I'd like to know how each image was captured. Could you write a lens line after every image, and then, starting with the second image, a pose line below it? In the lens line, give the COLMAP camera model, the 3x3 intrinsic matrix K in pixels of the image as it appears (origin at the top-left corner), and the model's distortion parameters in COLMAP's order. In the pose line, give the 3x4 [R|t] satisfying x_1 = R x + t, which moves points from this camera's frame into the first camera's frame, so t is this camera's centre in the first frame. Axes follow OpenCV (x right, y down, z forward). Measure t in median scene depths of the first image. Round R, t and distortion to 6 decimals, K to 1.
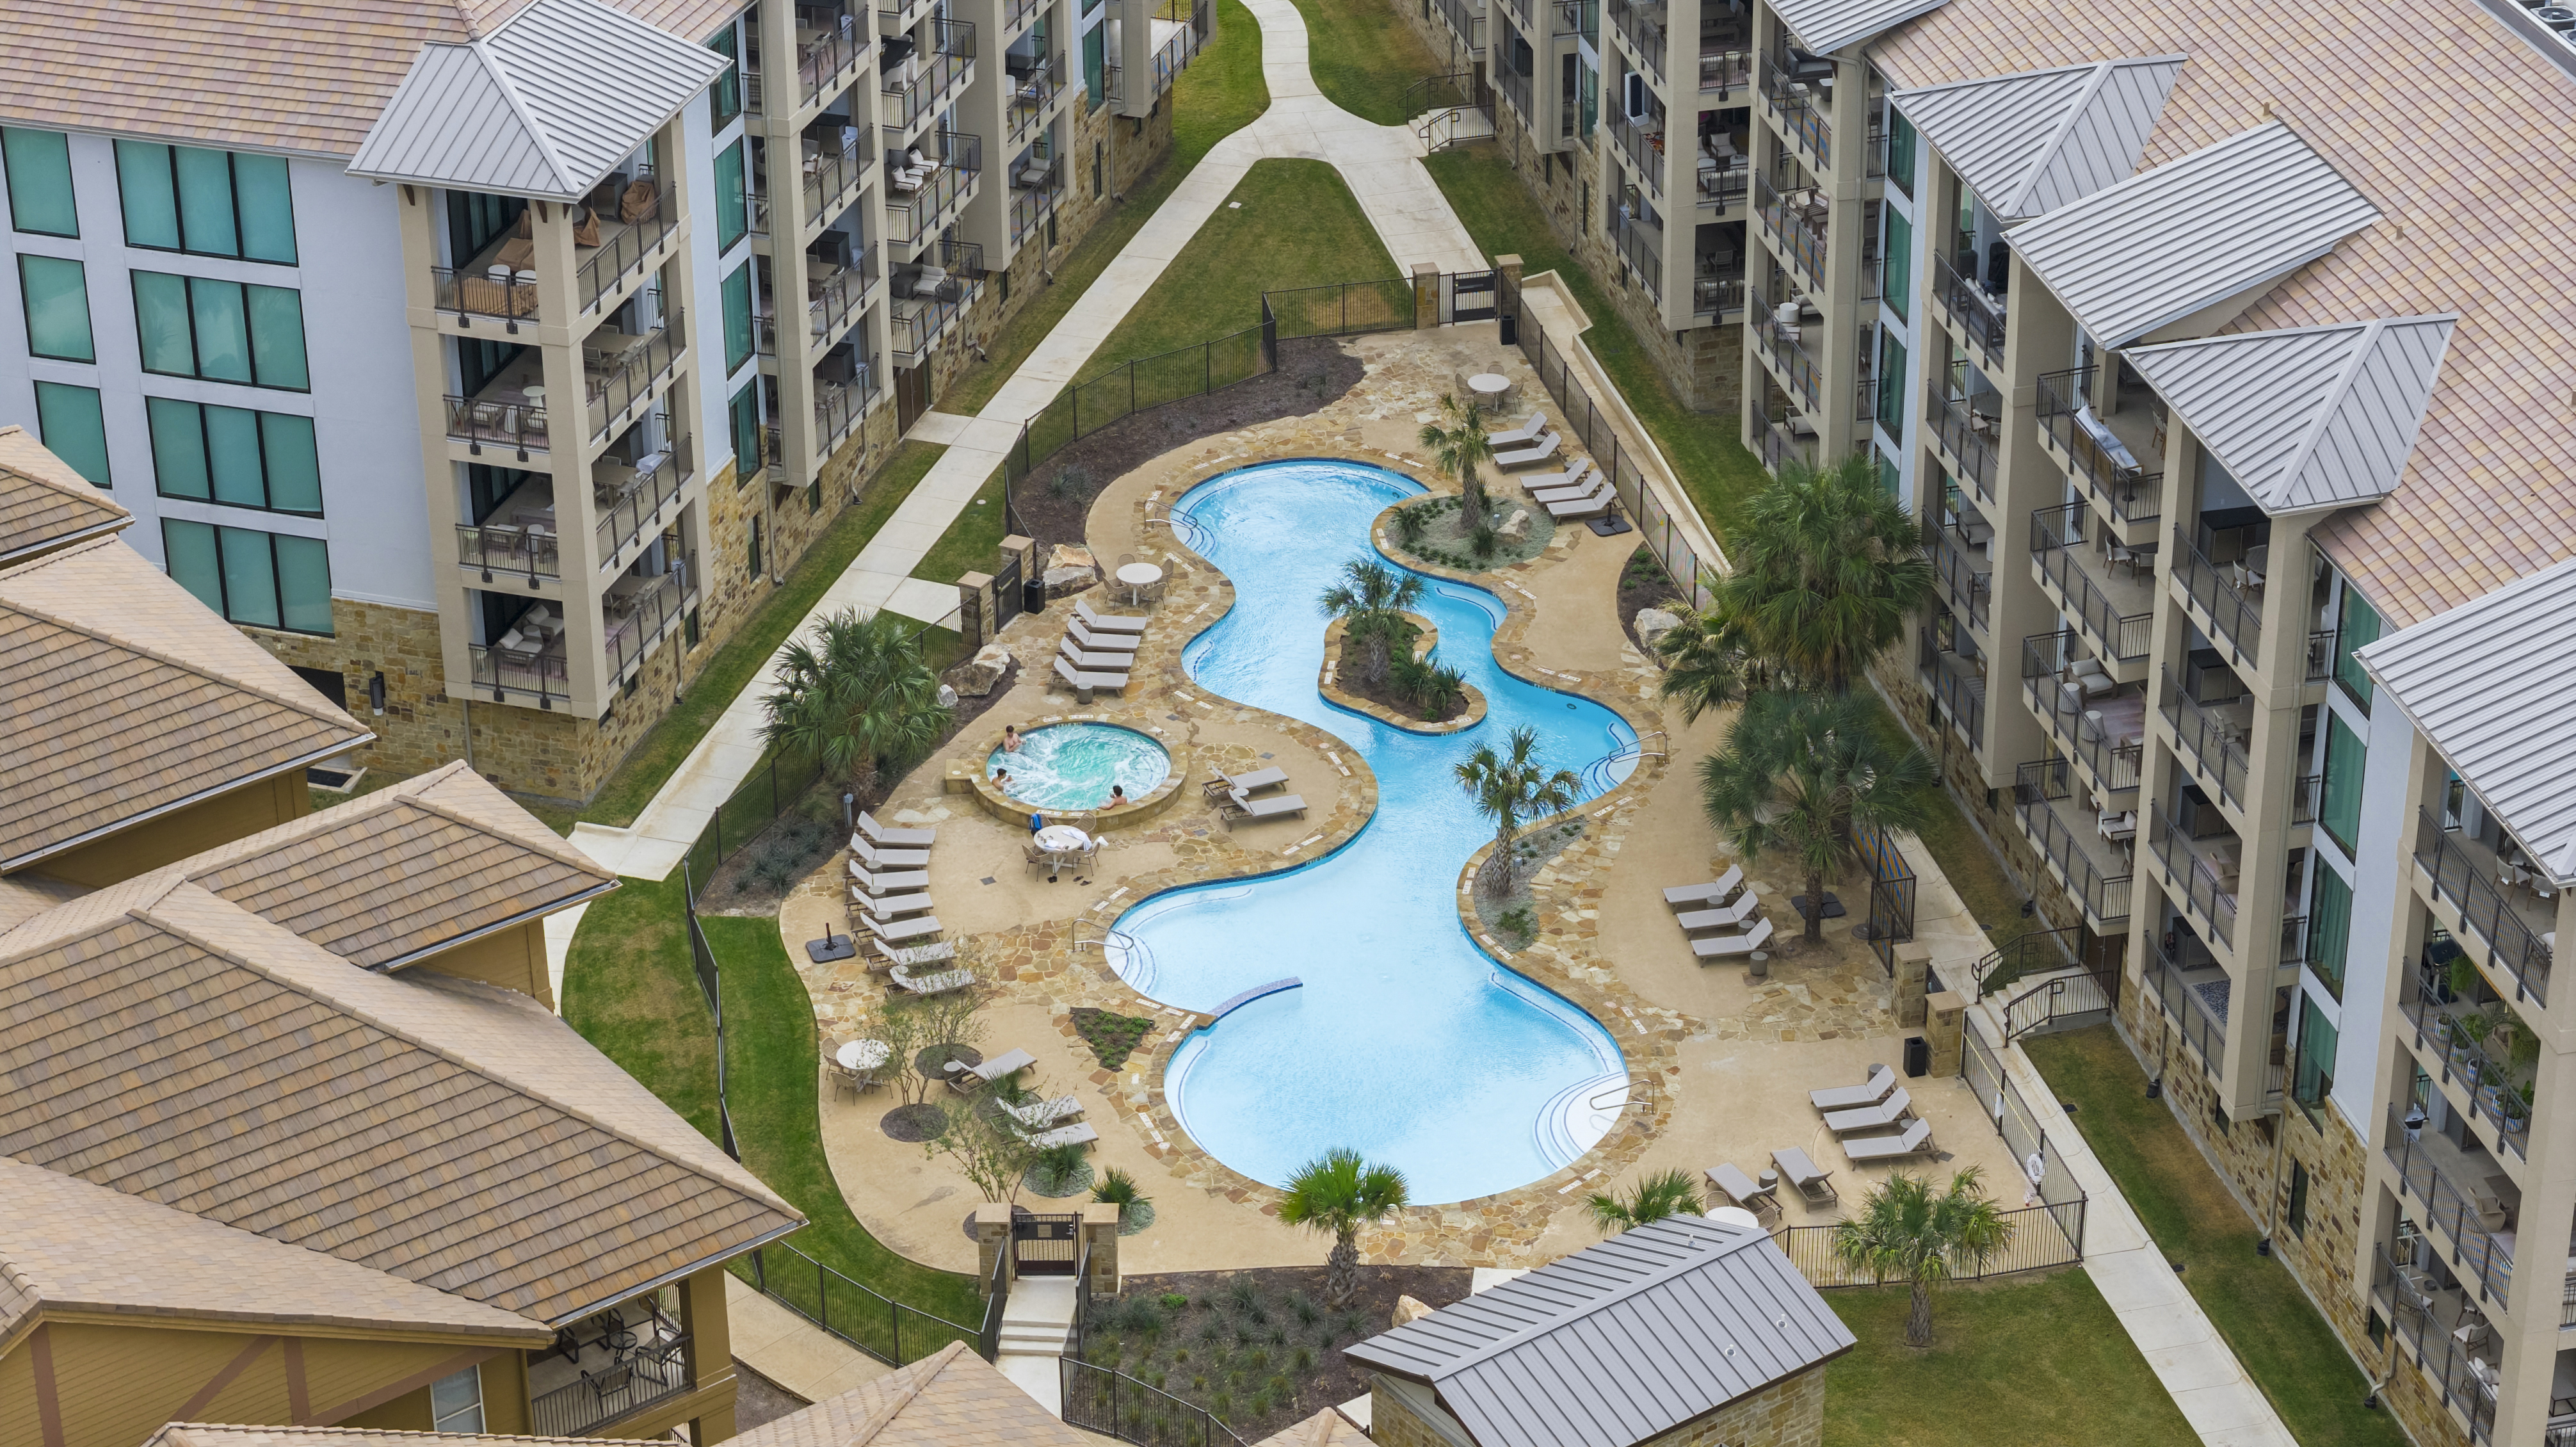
lens RADIAL K [[5050.4, 0, 1288.0], [0, 5050.4, 723.5], [0, 0, 1]] dist [-0.107984, 0.172644]
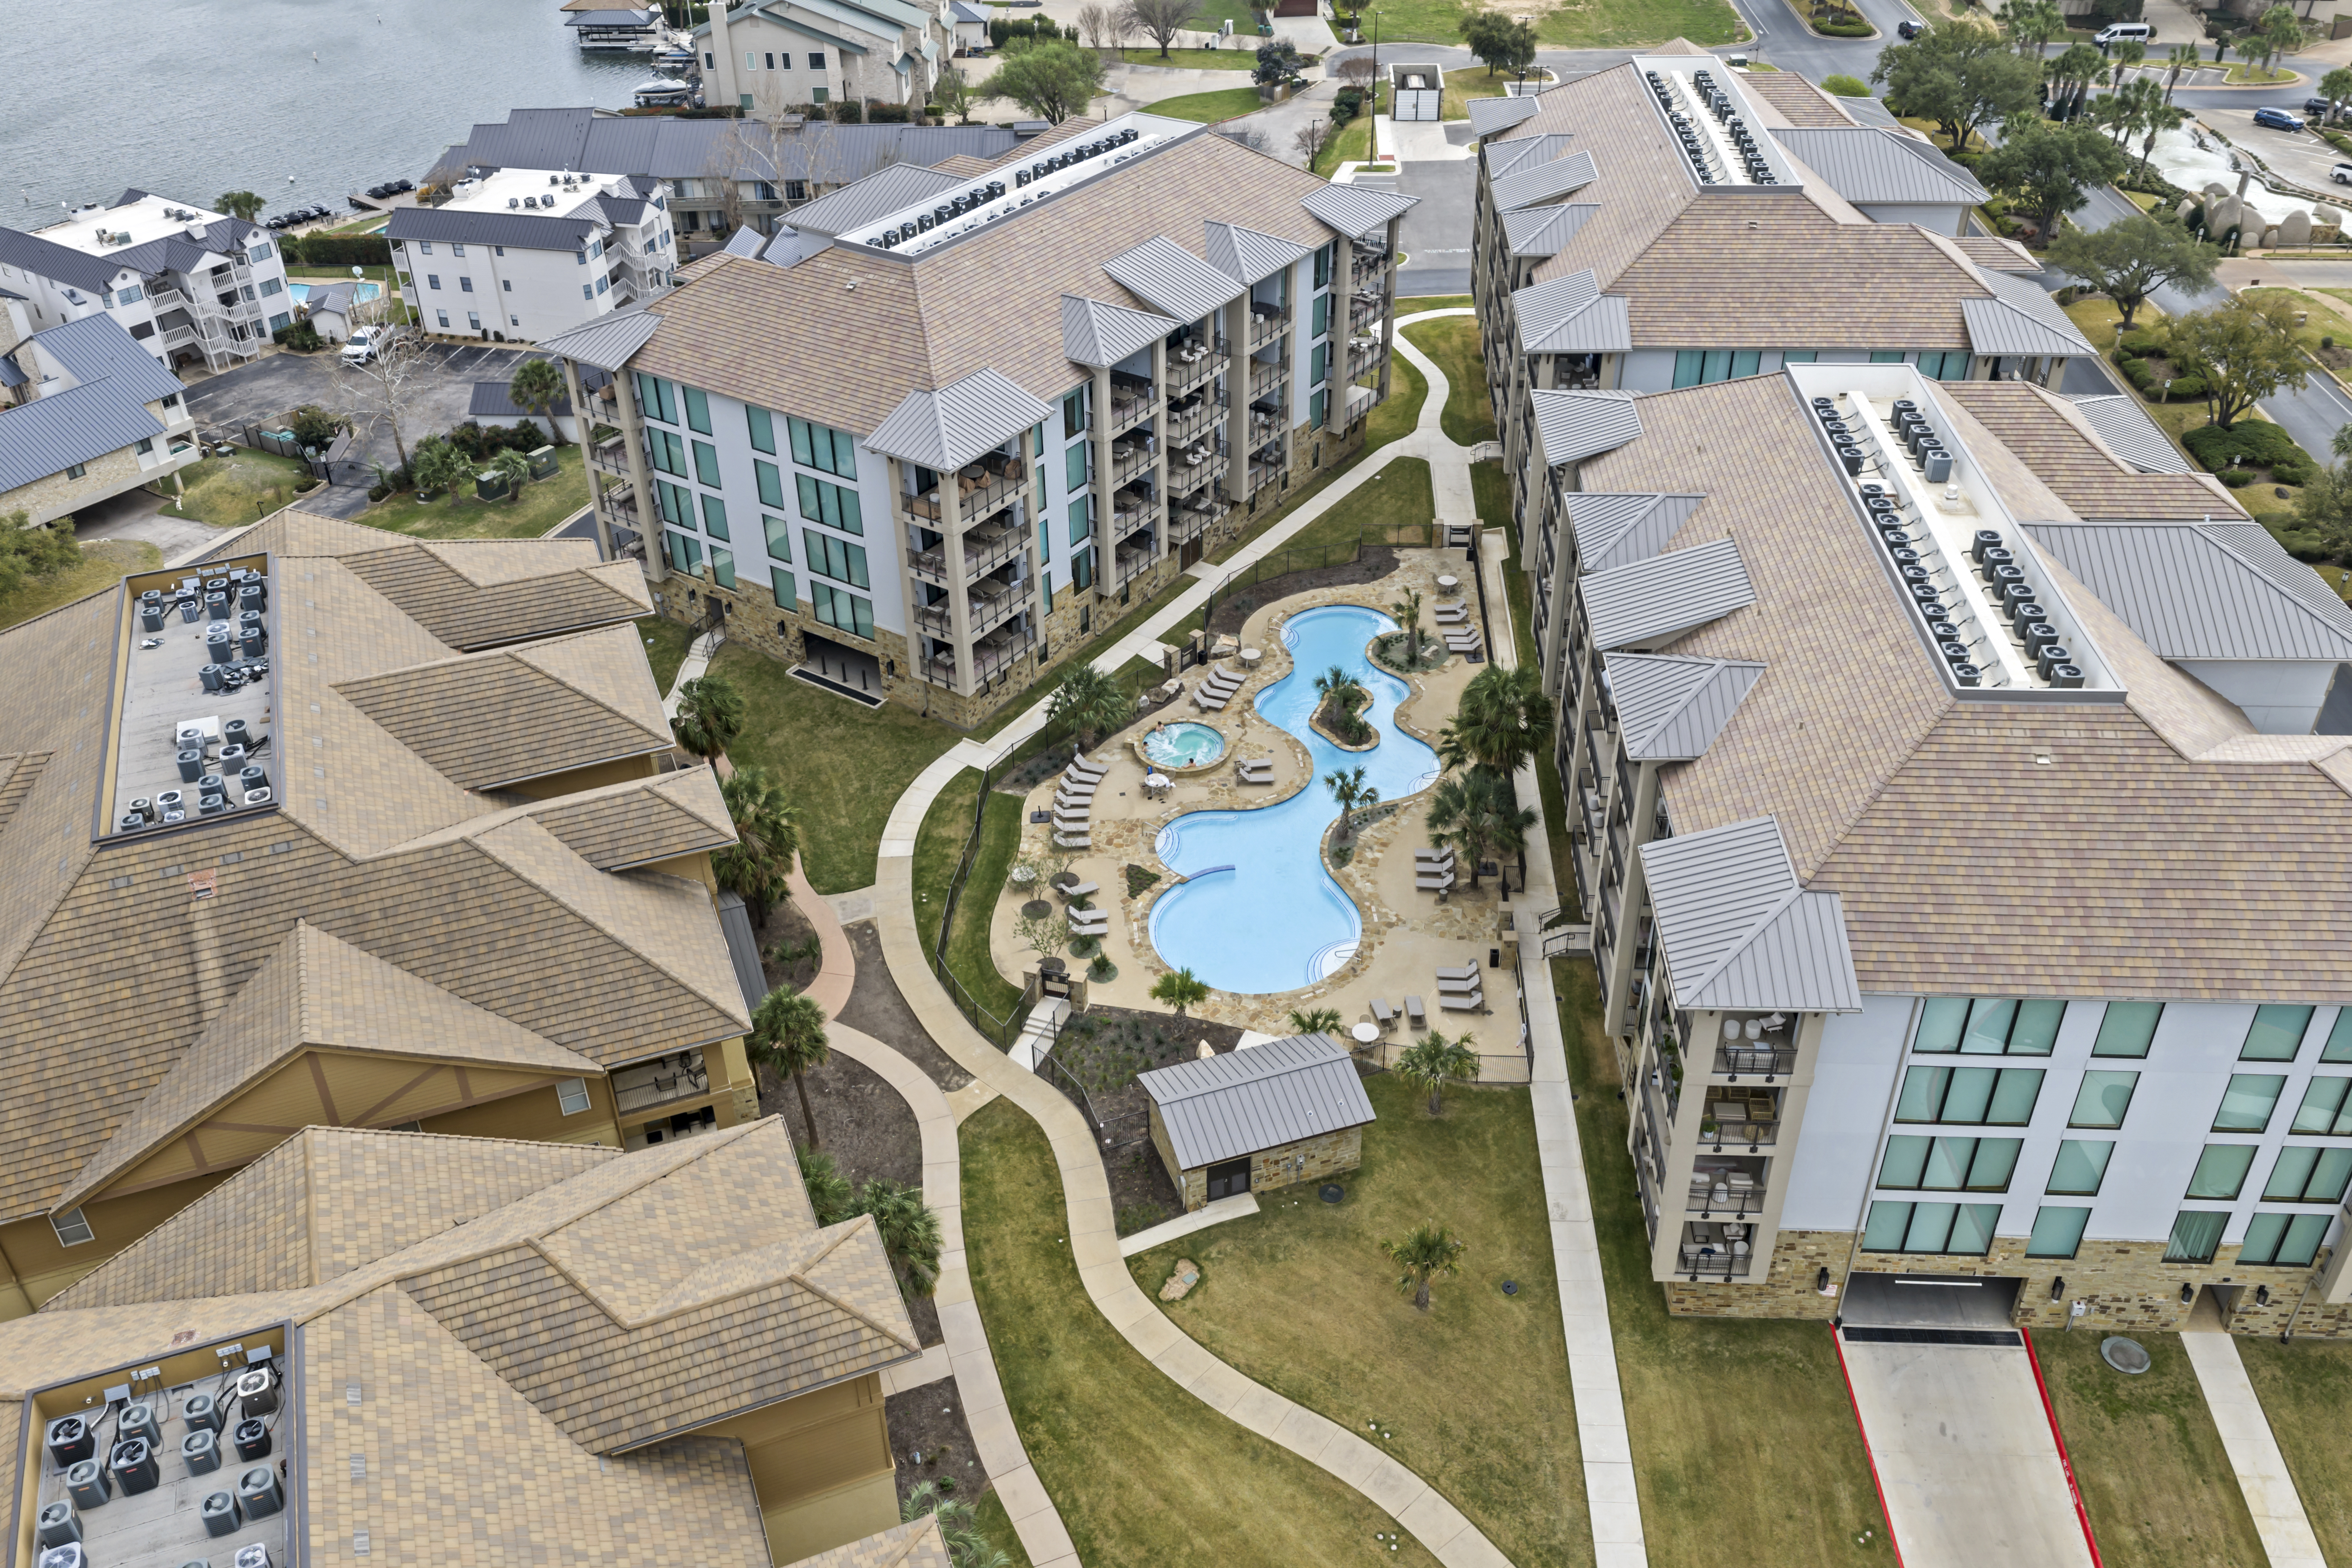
lens RADIAL K [[1901.8, 0, 1176.0], [0, 1901.8, 784.0], [0, 0, 1]] dist [0.056722, -0.000856]
pose [[0.959578, 0.155031, -0.234895, 0.161034], [-0.128532, 0.983886, 0.124293, -0.081246], [0.250379, -0.089077, 0.964041, 0.193310]]
